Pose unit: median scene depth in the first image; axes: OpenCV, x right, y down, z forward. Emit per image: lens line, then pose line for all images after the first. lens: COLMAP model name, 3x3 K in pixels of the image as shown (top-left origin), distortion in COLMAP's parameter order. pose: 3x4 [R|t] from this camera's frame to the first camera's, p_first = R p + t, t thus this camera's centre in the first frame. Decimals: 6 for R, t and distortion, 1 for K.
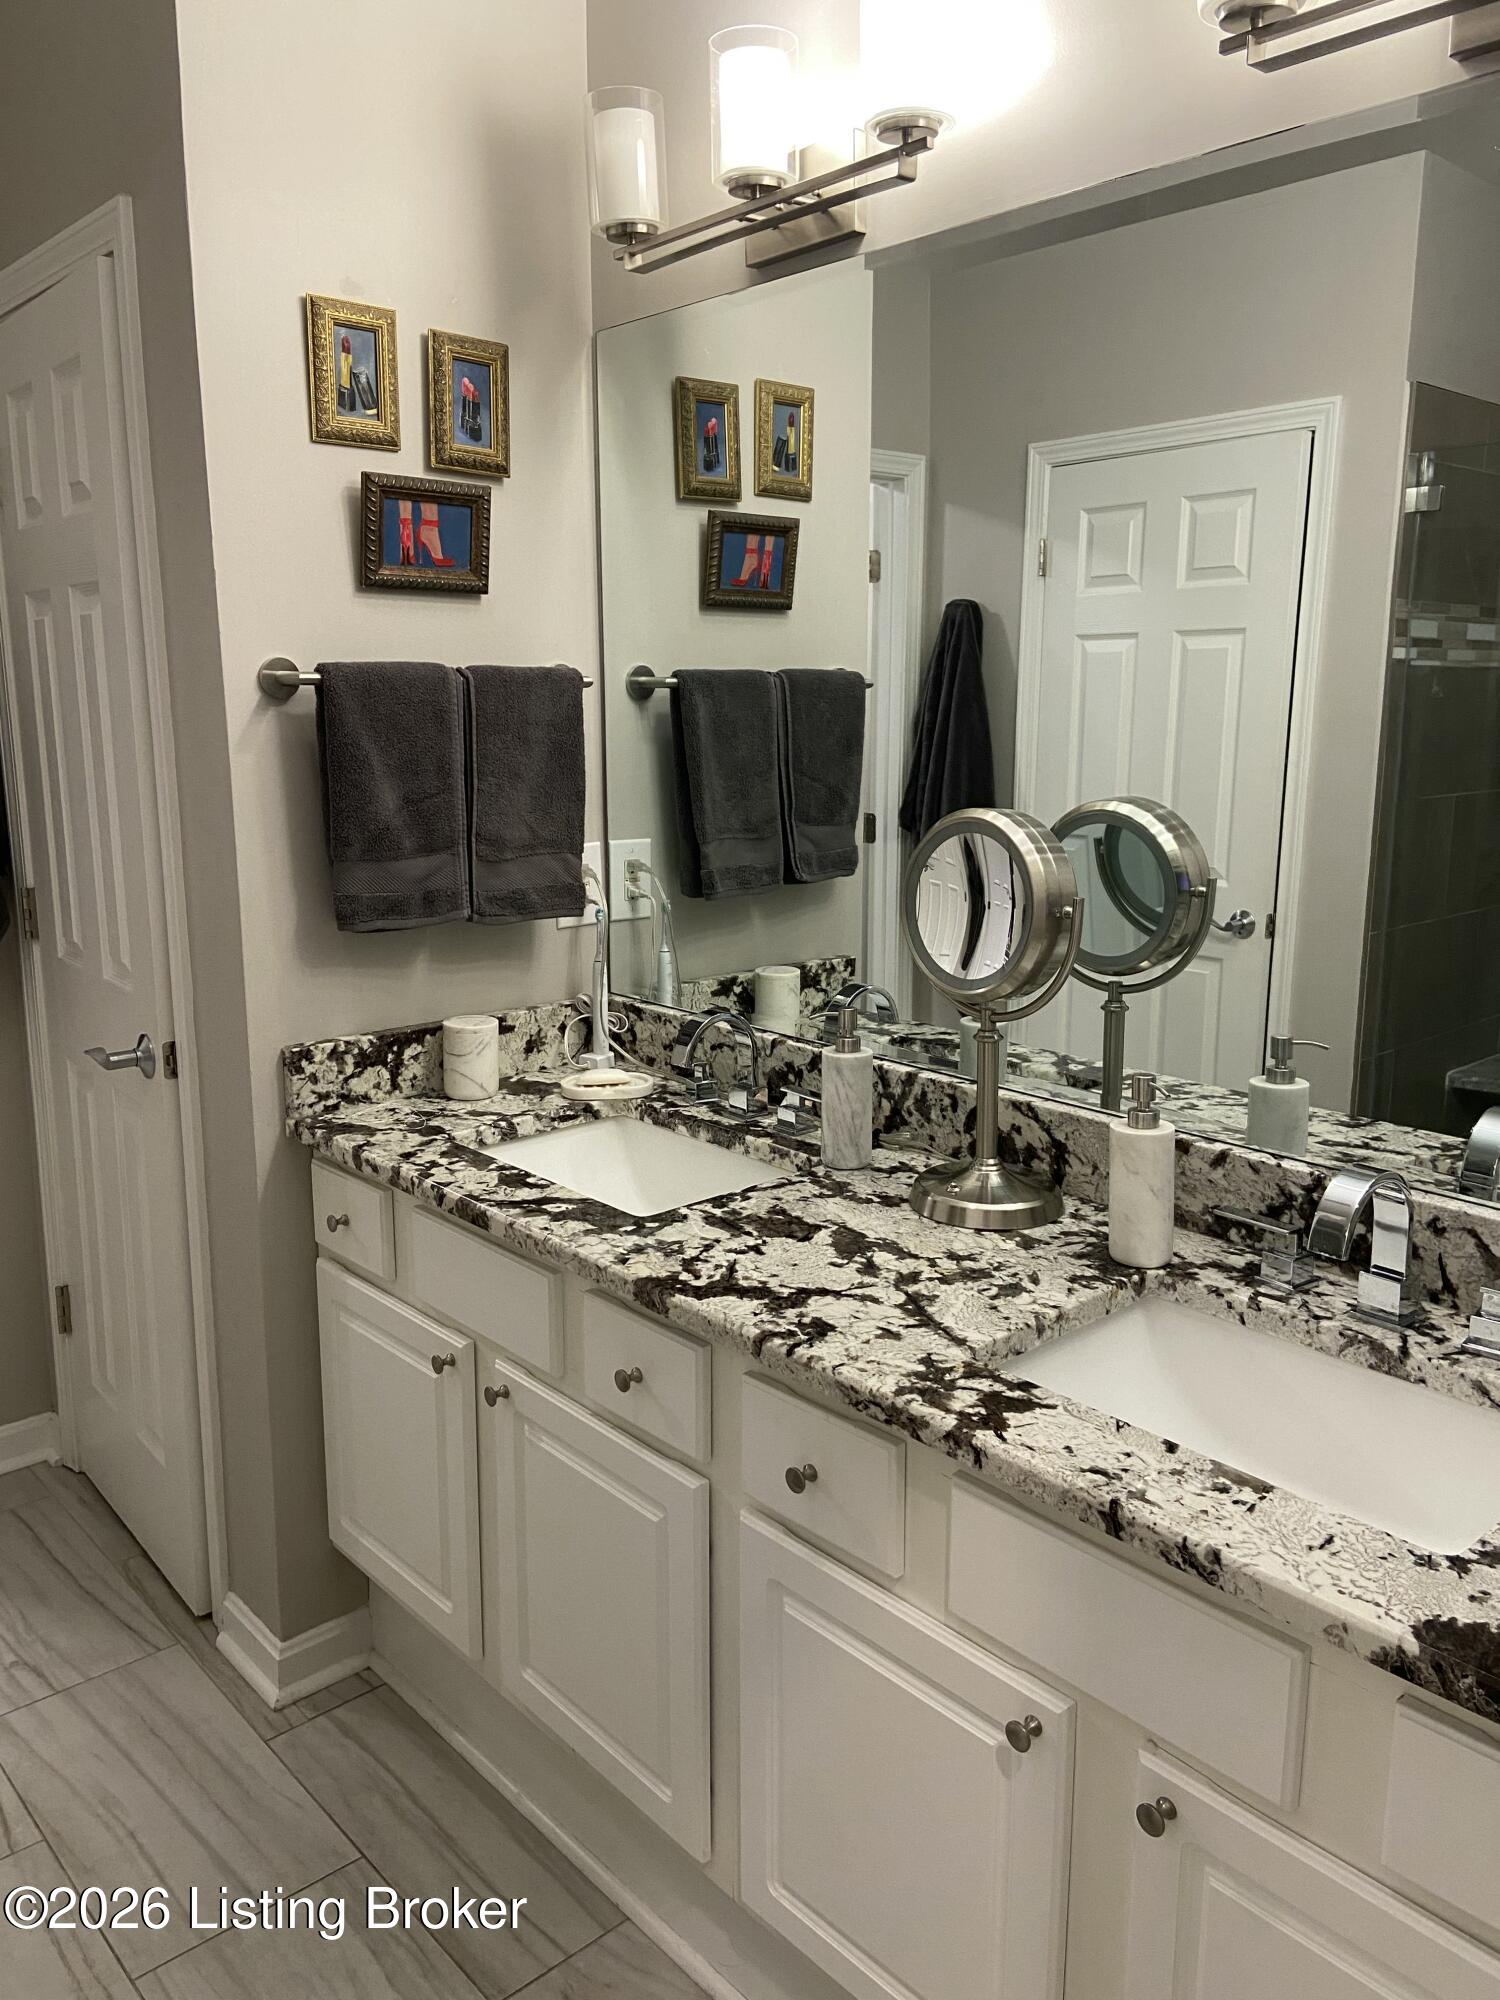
lens RADIAL K [[1526.7, 0, 744.7], [0, 1526.7, 988.4], [0, 0, 1]] dist [0.078604, -0.003469]
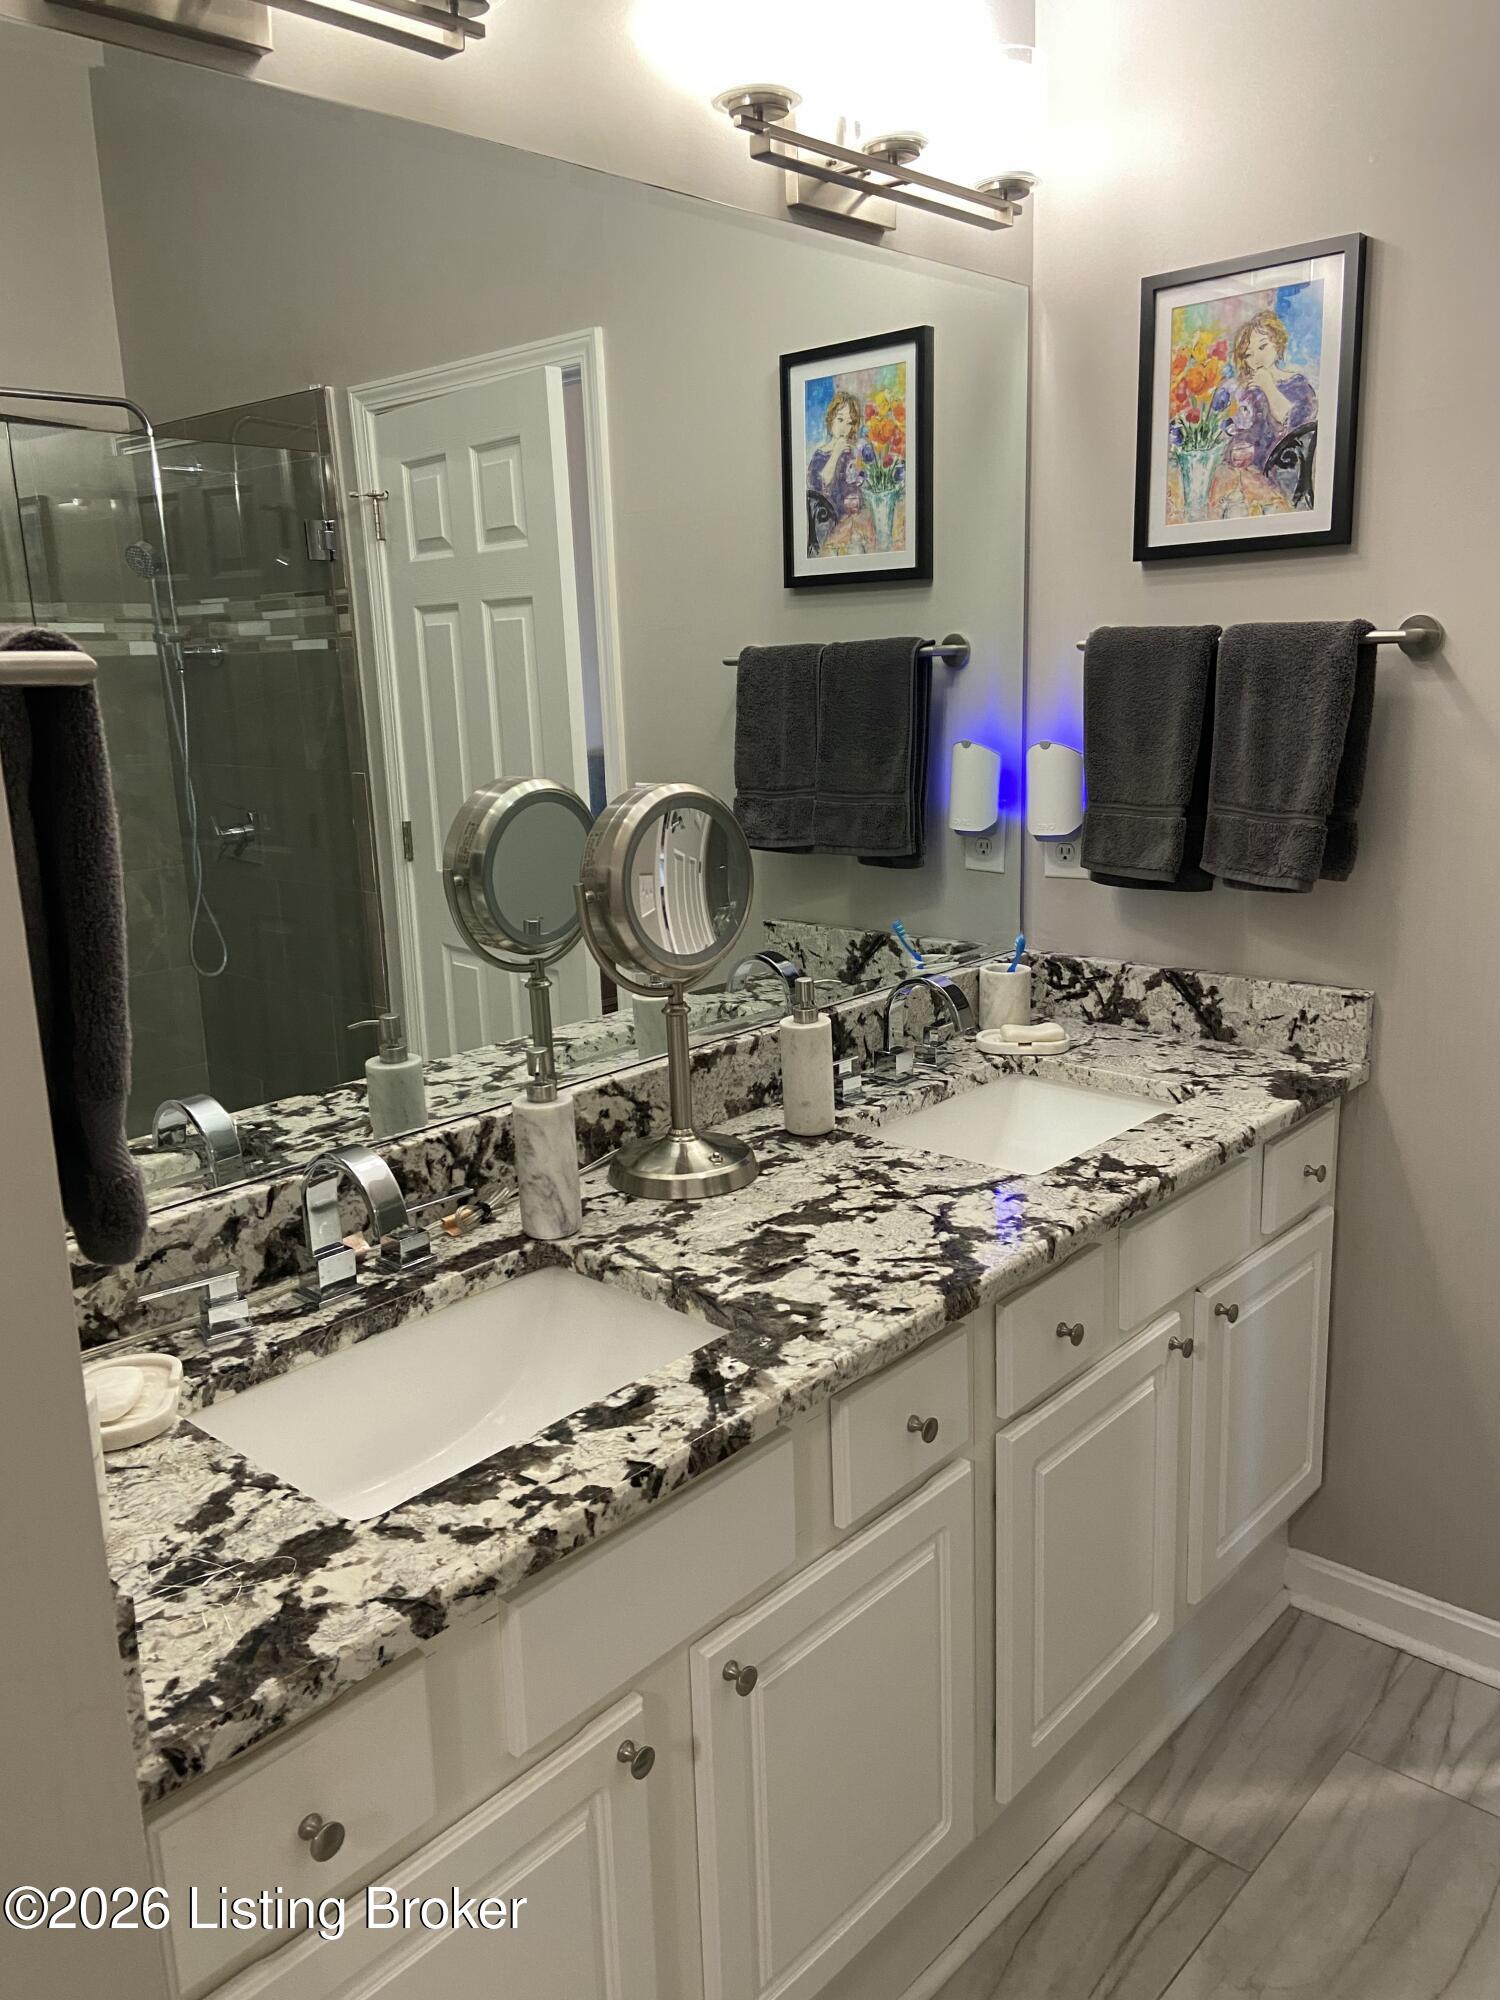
lens RADIAL K [[1526.7, 0, 746.8], [0, 1526.7, 1014.7], [0, 0, 1]] dist [0.078604, -0.003469]
pose [[-0.113128, -0.226745, 0.967362, -0.829796], [0.225440, 0.942361, 0.247249, -0.205358], [-0.967667, 0.246053, -0.055490, 1.033826]]
